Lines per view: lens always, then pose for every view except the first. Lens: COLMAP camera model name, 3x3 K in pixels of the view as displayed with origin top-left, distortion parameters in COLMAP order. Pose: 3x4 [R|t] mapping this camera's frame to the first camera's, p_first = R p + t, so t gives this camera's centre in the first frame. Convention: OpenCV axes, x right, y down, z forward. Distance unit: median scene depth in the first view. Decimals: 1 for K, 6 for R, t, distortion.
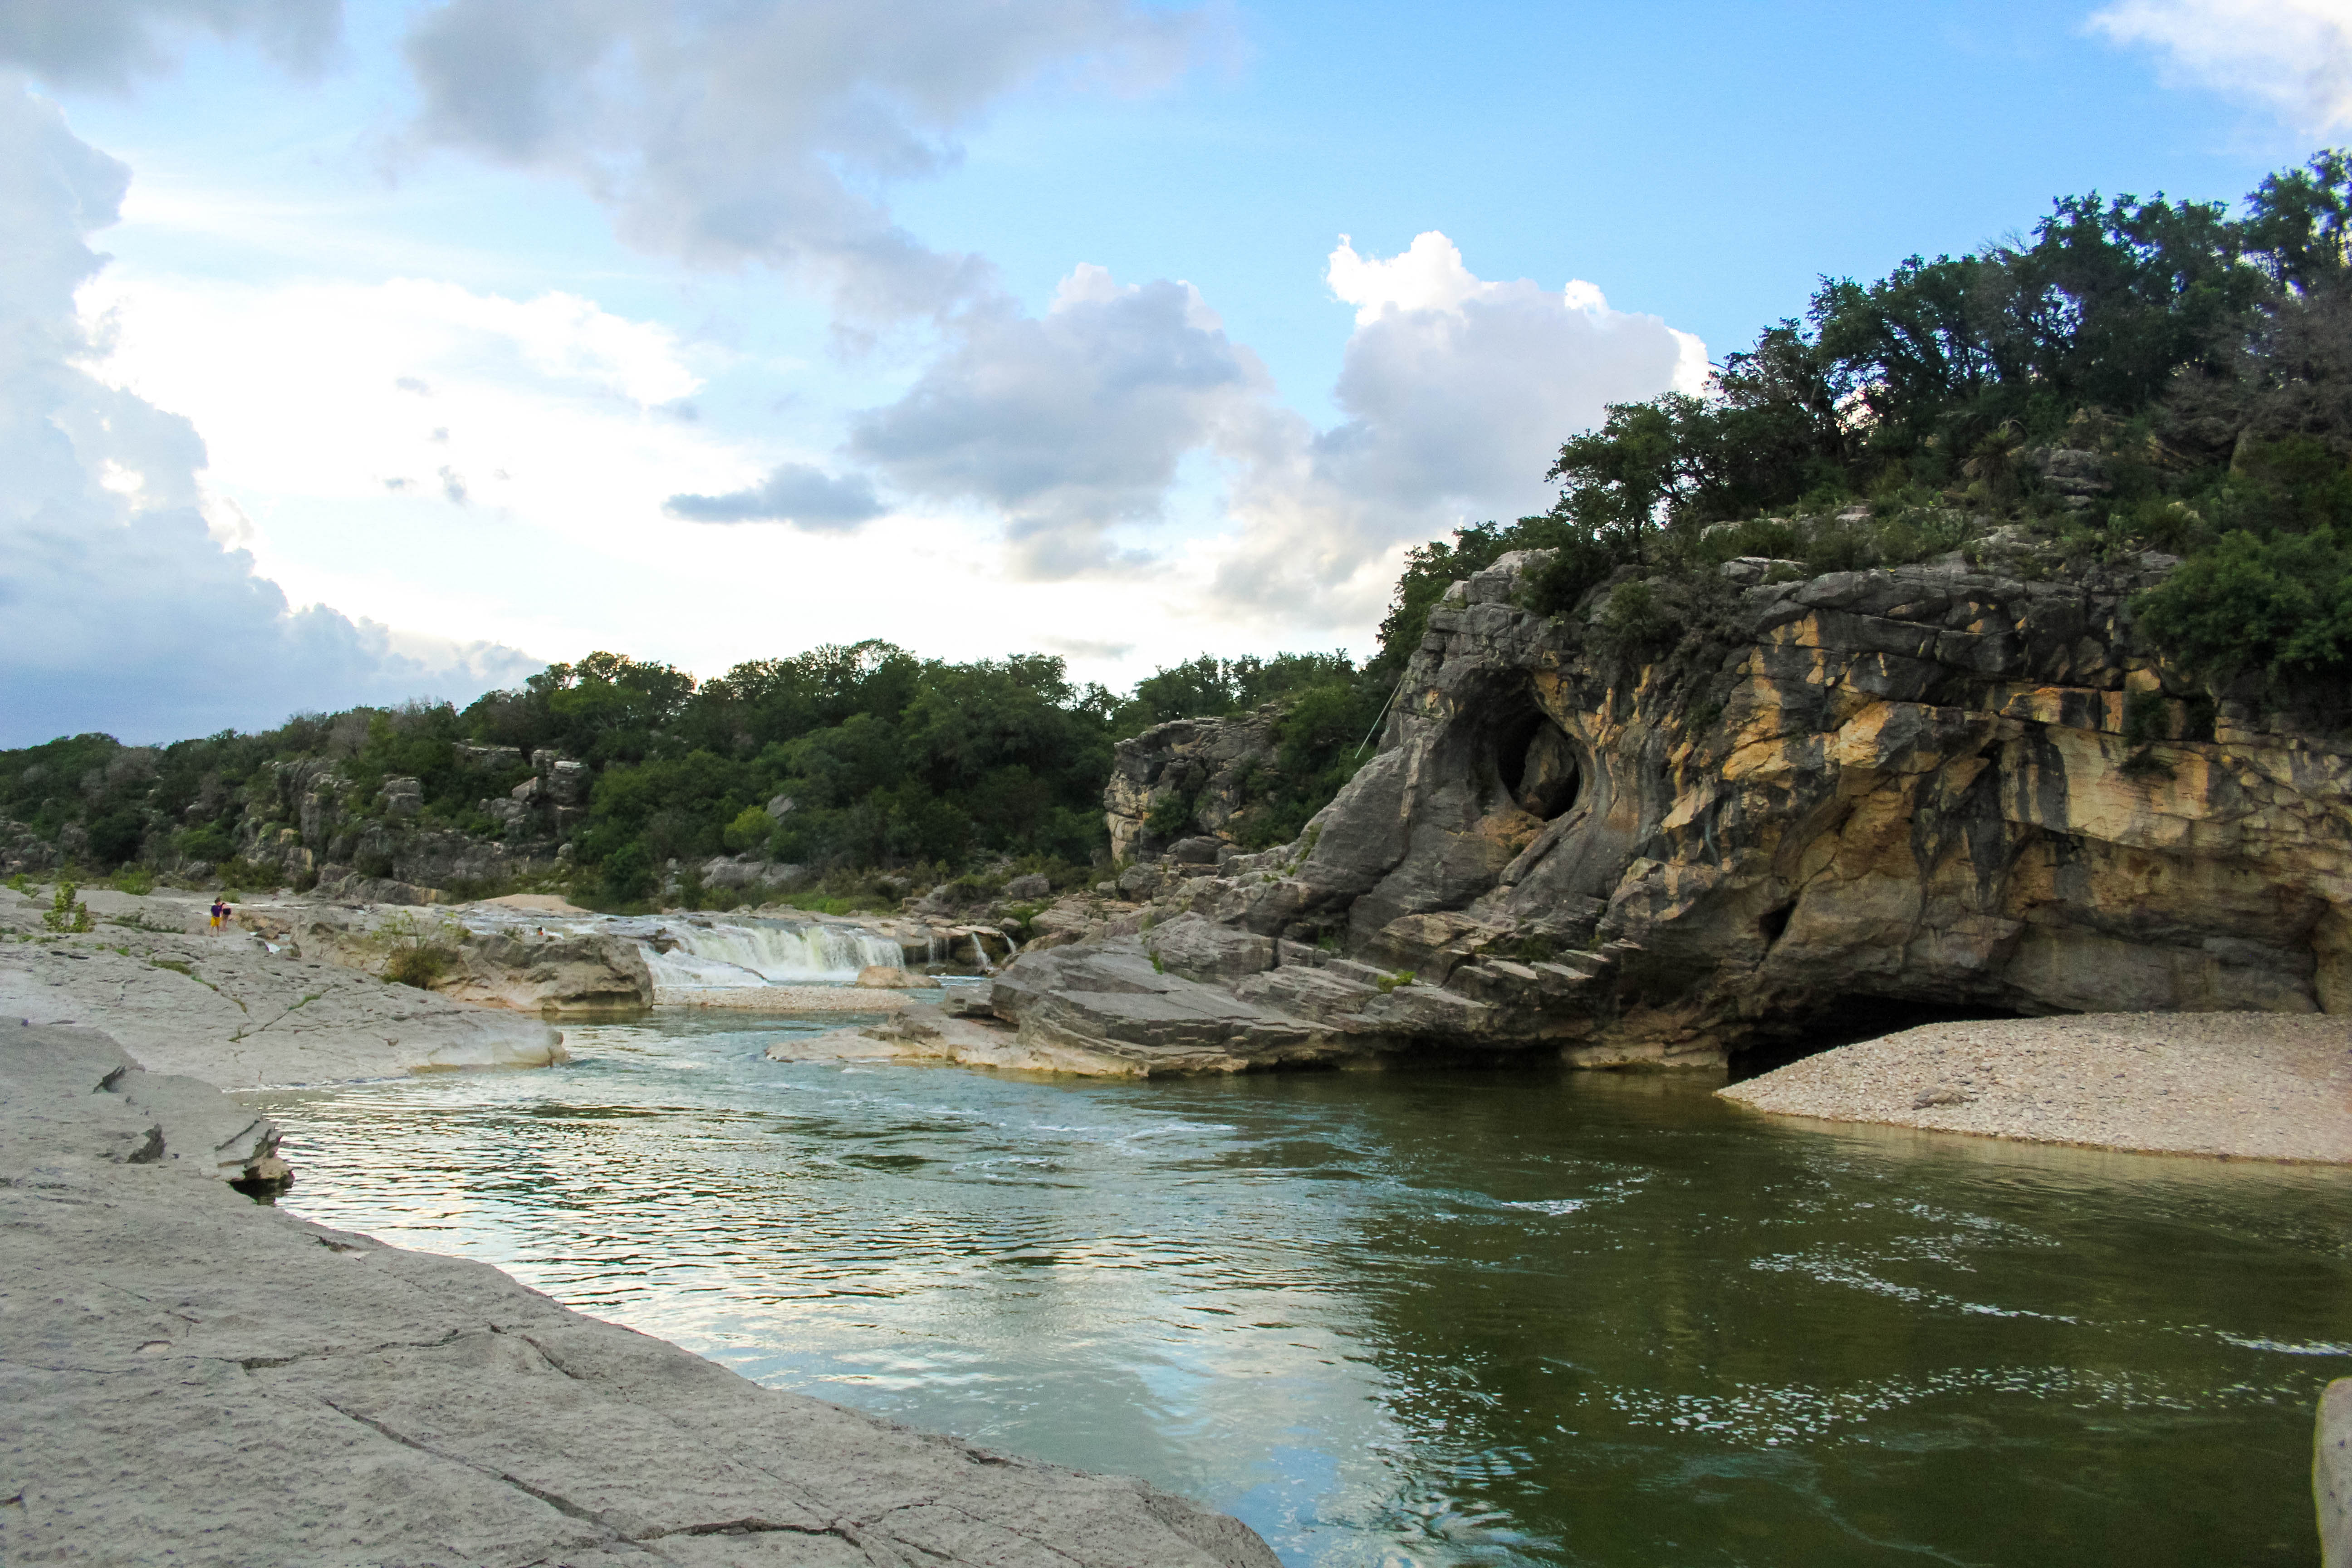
lens RADIAL K [[2004.0, 0, 1175.4], [0, 2004.0, 782.1], [0, 0, 1]] dist [-0.151233, 0.130696]
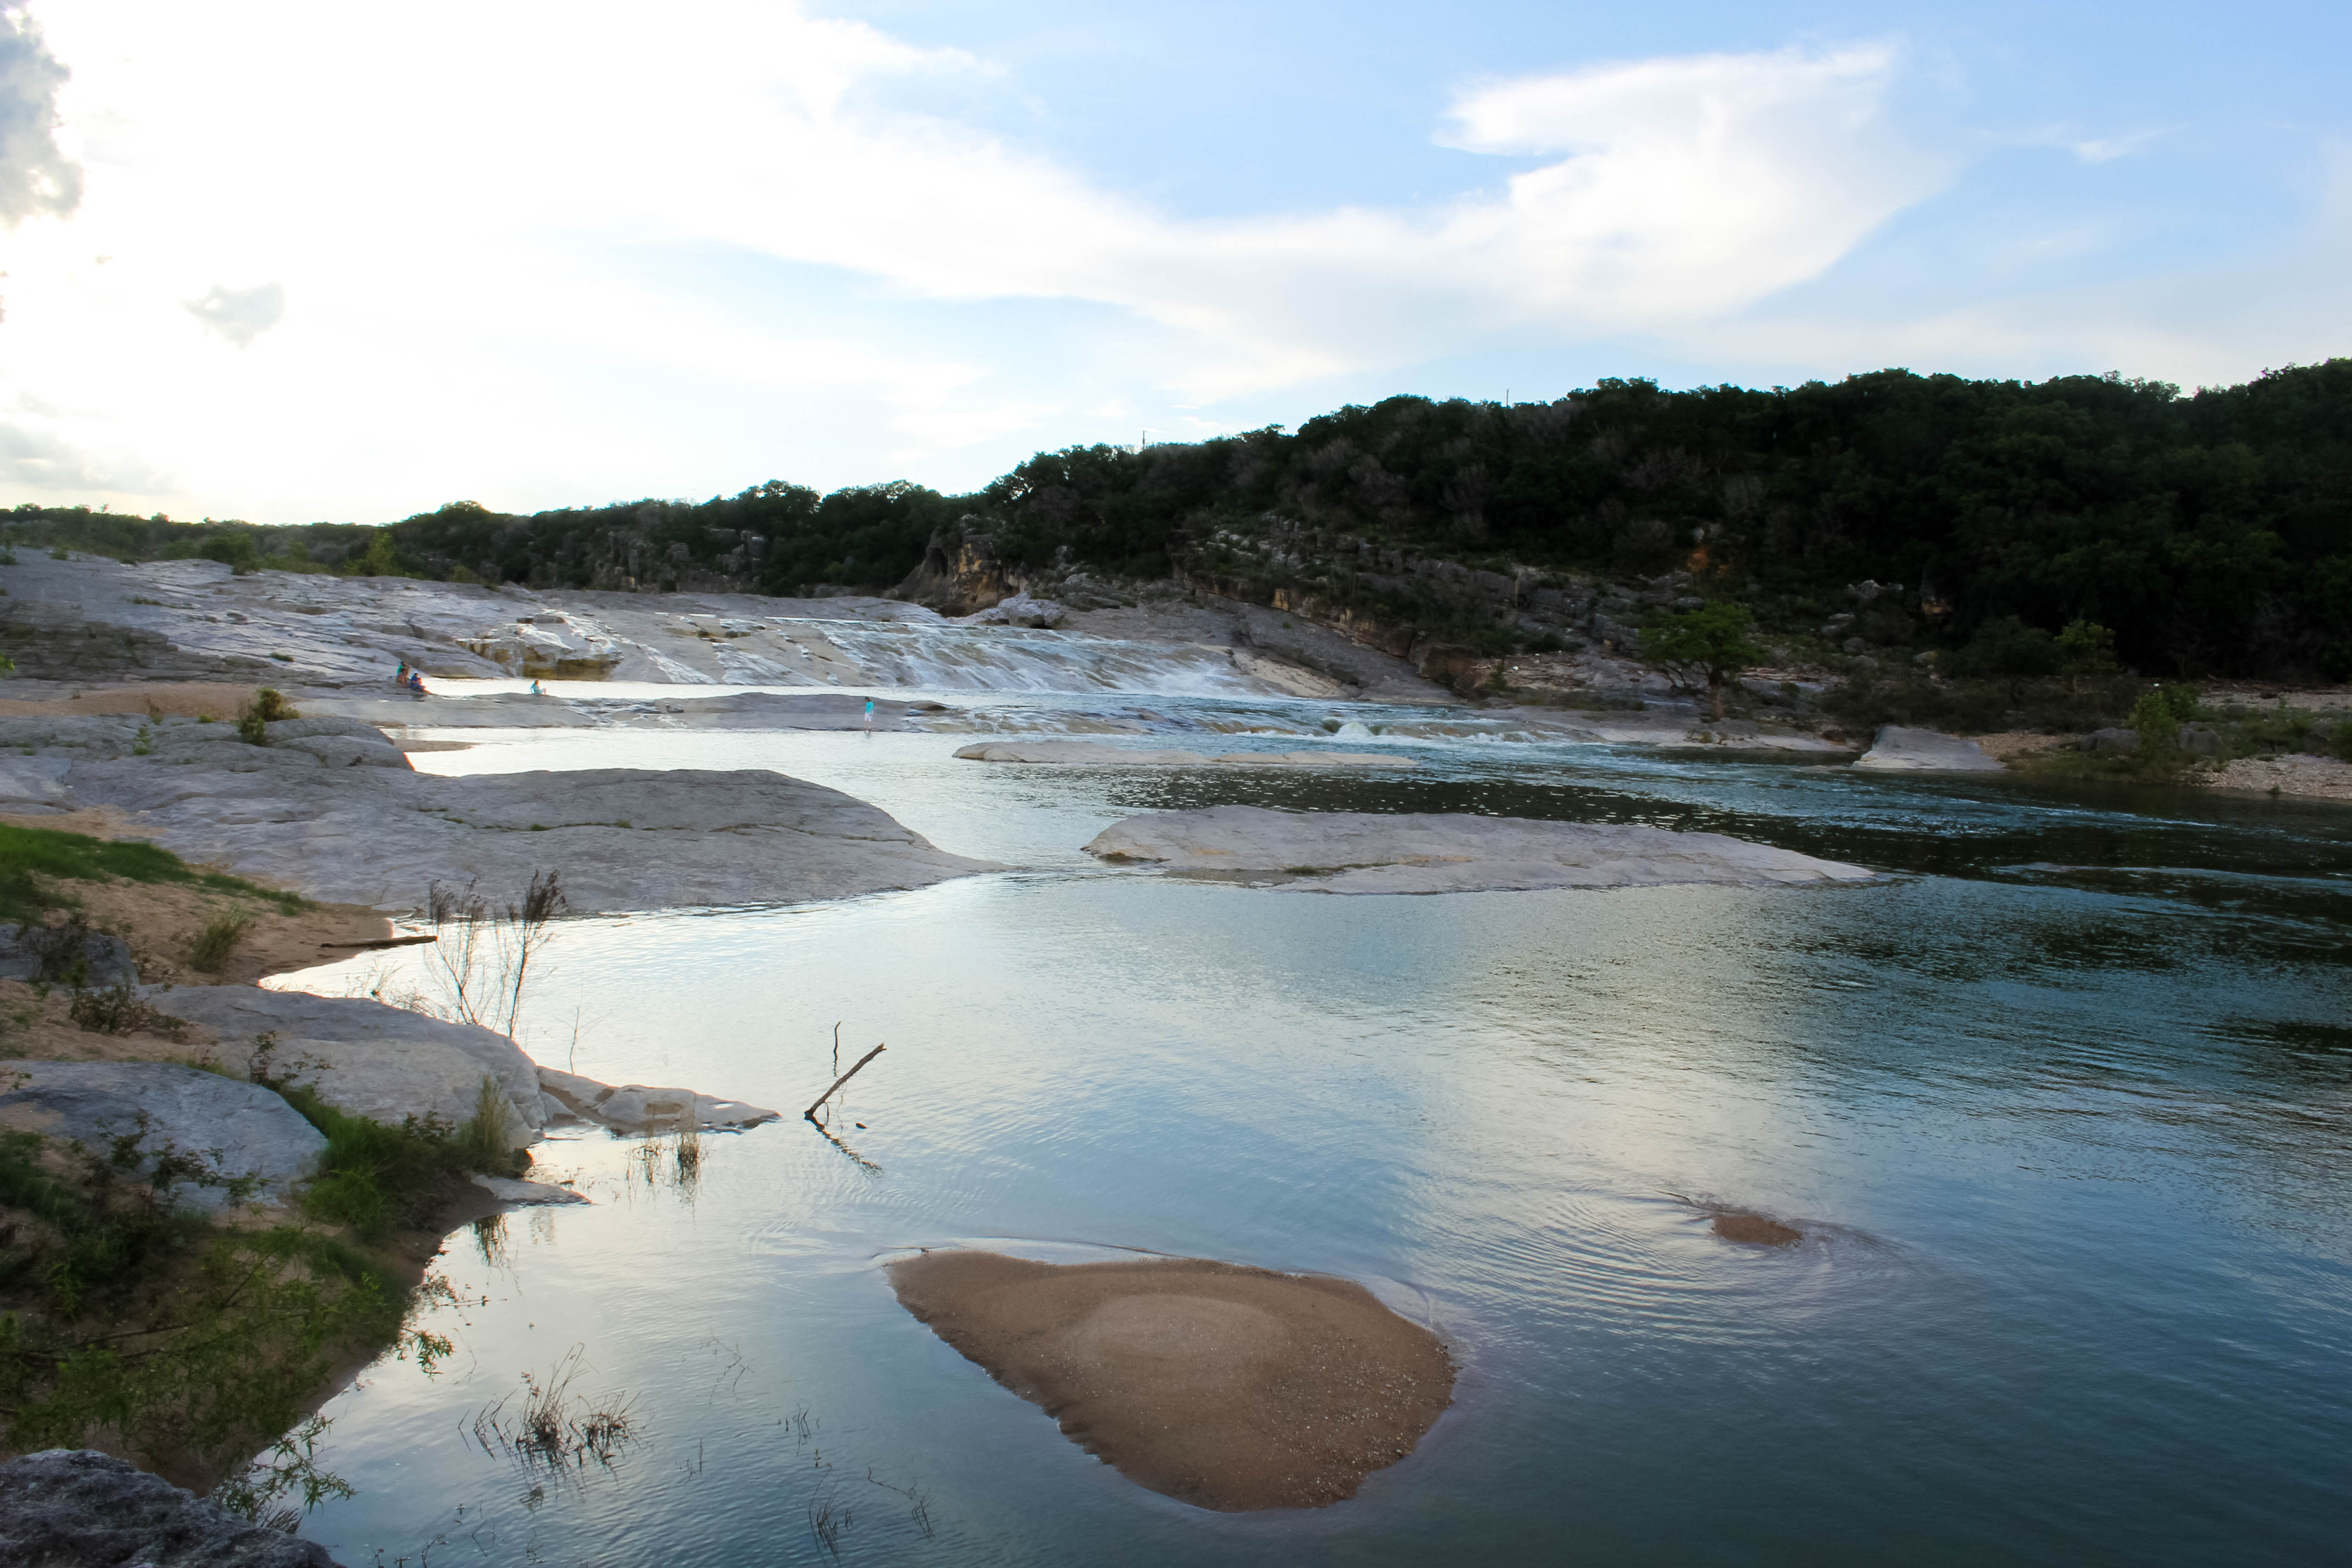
lens RADIAL K [[2004.0, 0, 1176.1], [0, 2004.0, 803.7], [0, 0, 1]] dist [-0.151233, 0.130696]
pose [[0.994889, 0.031317, -0.095994, 0.321351], [-0.017179, 0.989326, 0.144706, -0.039982], [0.099501, -0.142317, 0.984807, -0.997410]]
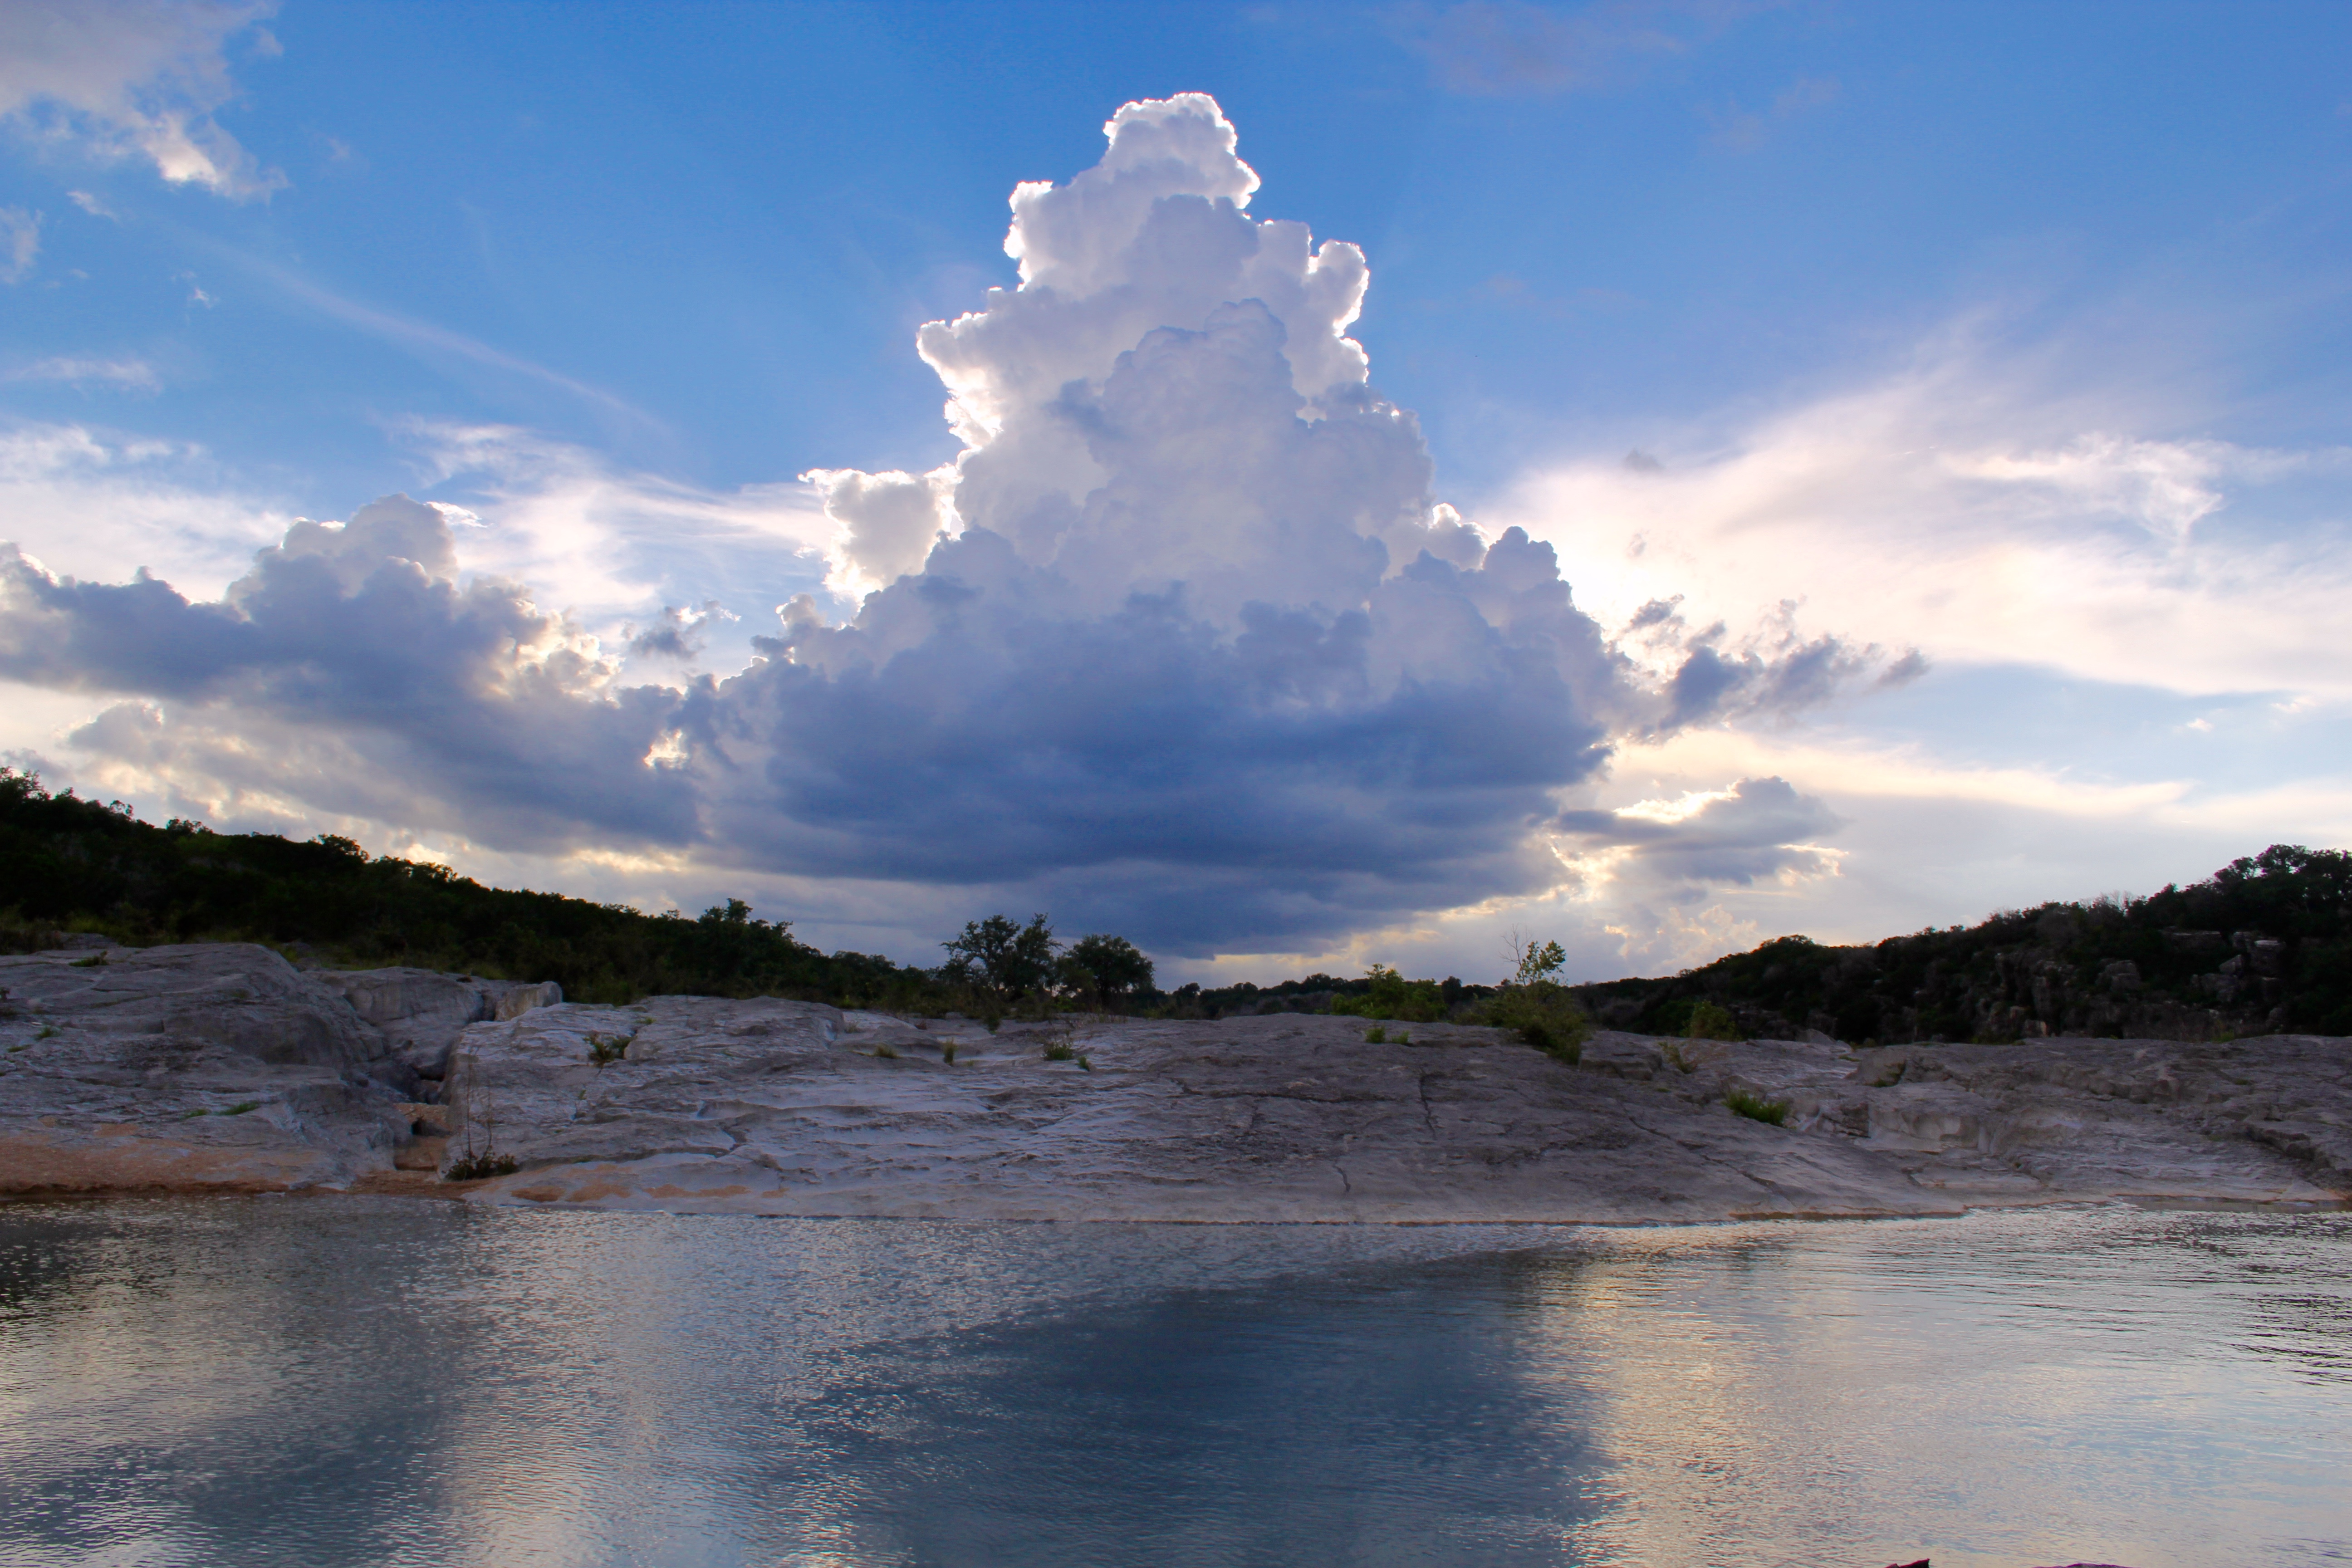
lens RADIAL K [[2004.0, 0, 1093.0], [0, 2004.0, 749.3], [0, 0, 1]] dist [-0.151233, 0.130696]
pose [[0.697812, -0.121301, -0.705935, 0.036908], [0.045065, 0.991039, -0.125744, -0.009706], [0.714862, 0.055932, 0.697025, -0.324153]]
